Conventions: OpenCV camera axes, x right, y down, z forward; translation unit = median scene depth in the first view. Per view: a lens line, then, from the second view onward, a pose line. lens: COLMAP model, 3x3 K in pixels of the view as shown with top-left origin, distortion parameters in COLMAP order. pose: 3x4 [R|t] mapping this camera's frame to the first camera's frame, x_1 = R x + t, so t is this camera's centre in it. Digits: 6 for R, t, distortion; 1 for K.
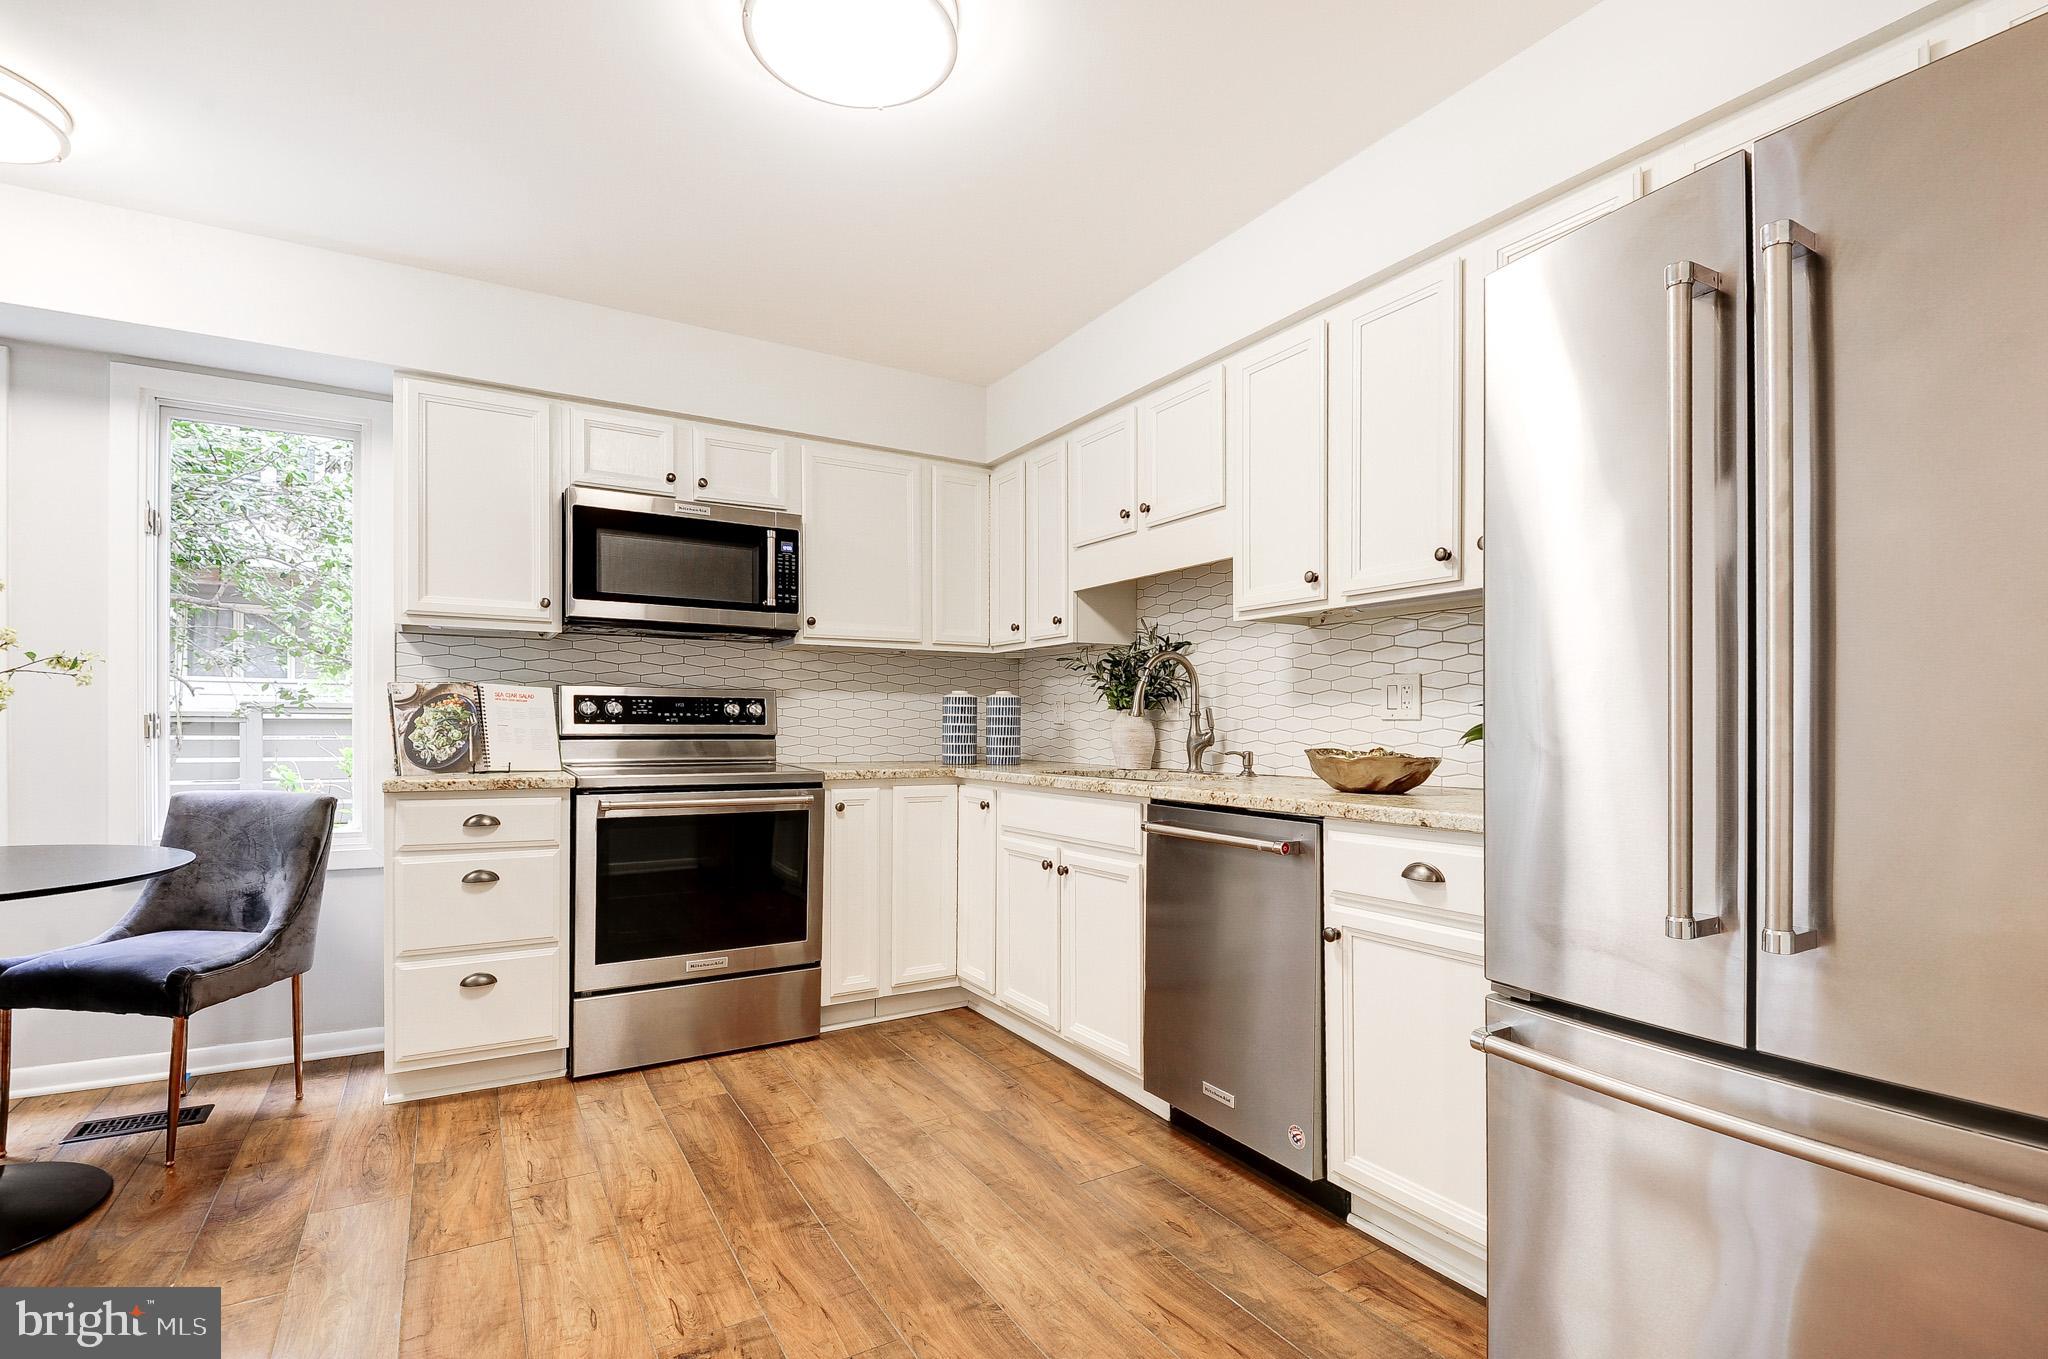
lens RADIAL K [[933.1, 0, 1016.9], [0, 933.1, 711.8], [0, 0, 1]] dist [0.012776, -0.027103]
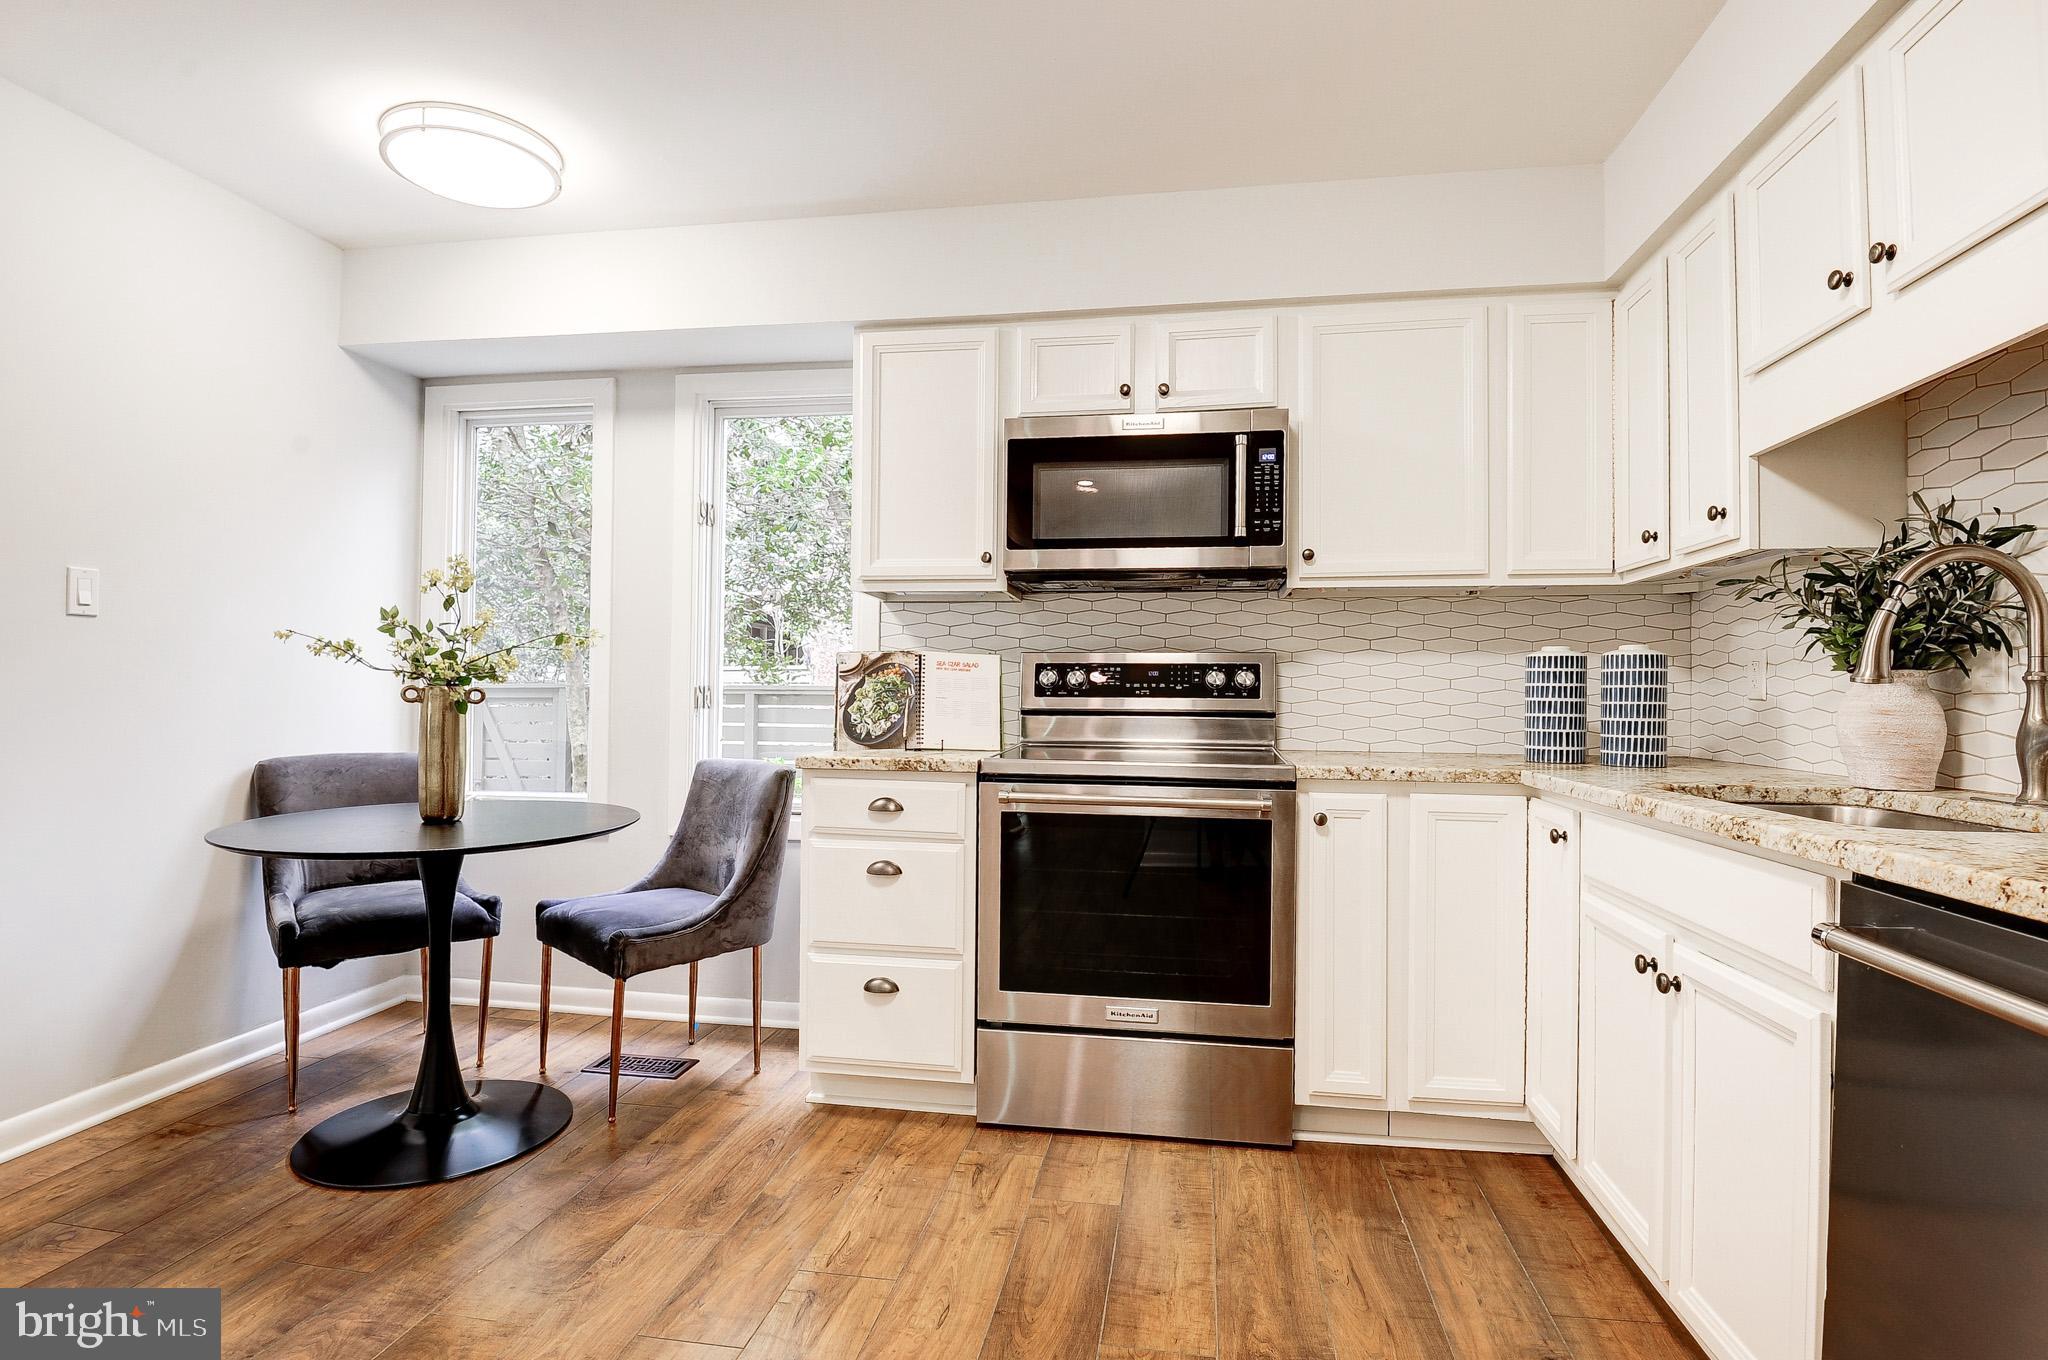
lens RADIAL K [[968.0, 0, 1052.1], [0, 968.0, 680.1], [0, 0, 1]] dist [0.006155, -0.023597]
pose [[0.772776, -0.008540, -0.634621, 0.111265], [0.003879, 0.999954, -0.008733, 0.005869], [0.634667, 0.004287, 0.772774, 0.332202]]
